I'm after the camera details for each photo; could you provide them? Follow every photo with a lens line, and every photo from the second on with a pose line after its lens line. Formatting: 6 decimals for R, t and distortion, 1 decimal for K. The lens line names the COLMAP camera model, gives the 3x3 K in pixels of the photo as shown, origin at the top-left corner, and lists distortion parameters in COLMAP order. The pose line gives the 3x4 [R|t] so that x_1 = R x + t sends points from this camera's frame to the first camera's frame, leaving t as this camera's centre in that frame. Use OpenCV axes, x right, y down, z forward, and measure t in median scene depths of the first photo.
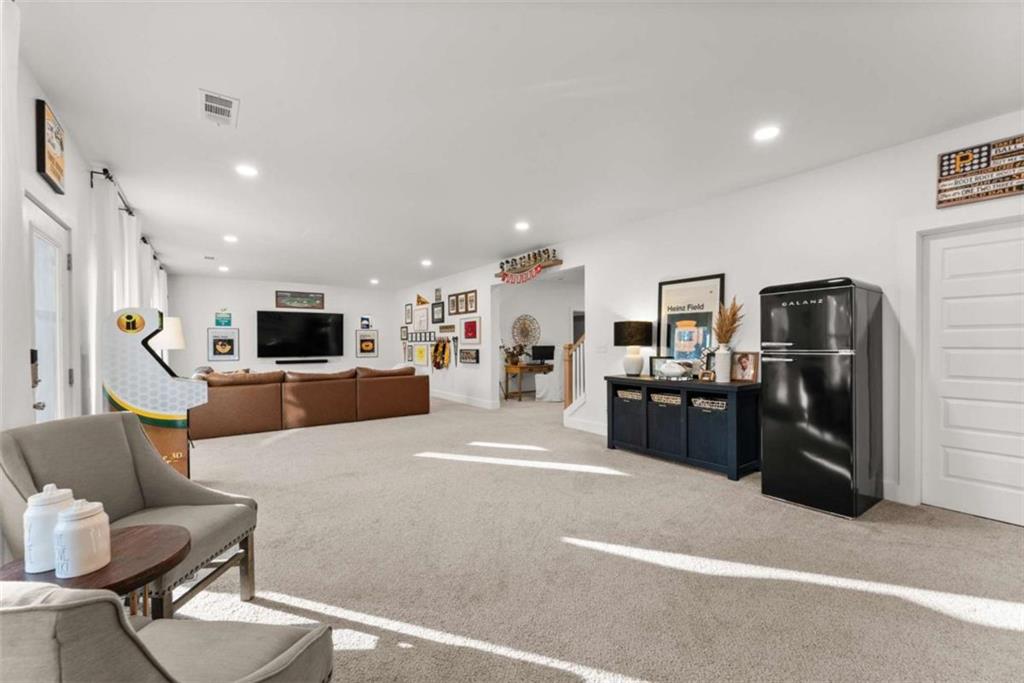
lens RADIAL K [[411.2, 0, 513.0], [0, 411.2, 347.2], [0, 0, 1]] dist [-0.000767, -0.000111]
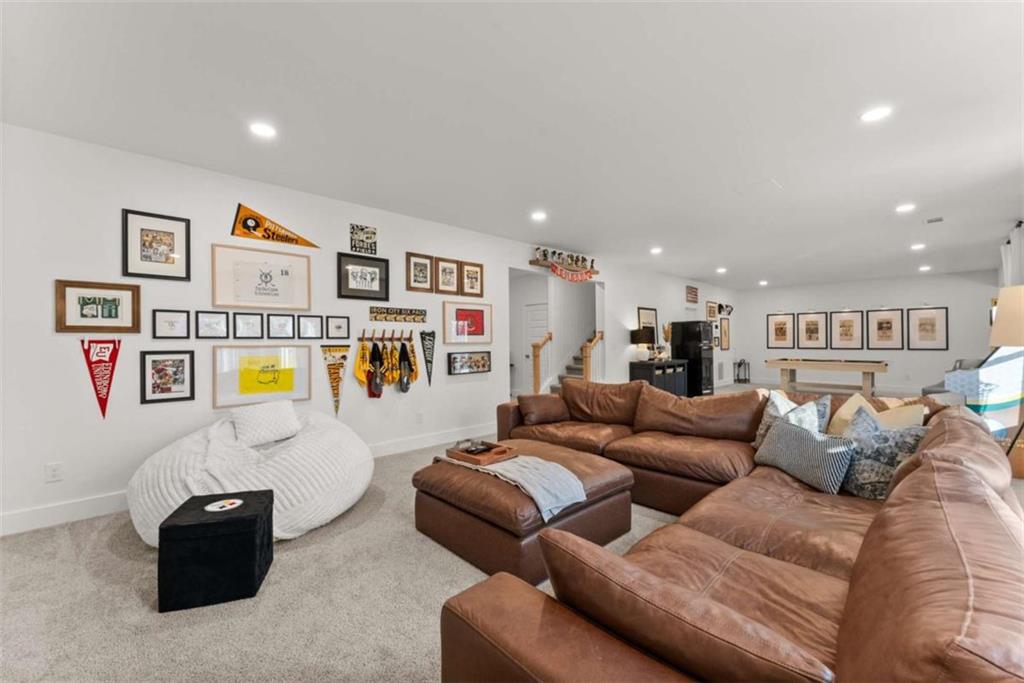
lens RADIAL K [[412.0, 0, 486.1], [0, 412.0, 342.7], [0, 0, 1]] dist [0.000627, 0.000021]
pose [[-0.089918, 0.008948, 0.995909, -0.766704], [0.020384, 0.999767, -0.007143, -0.004601], [-0.995741, 0.019659, -0.090079, 1.052475]]
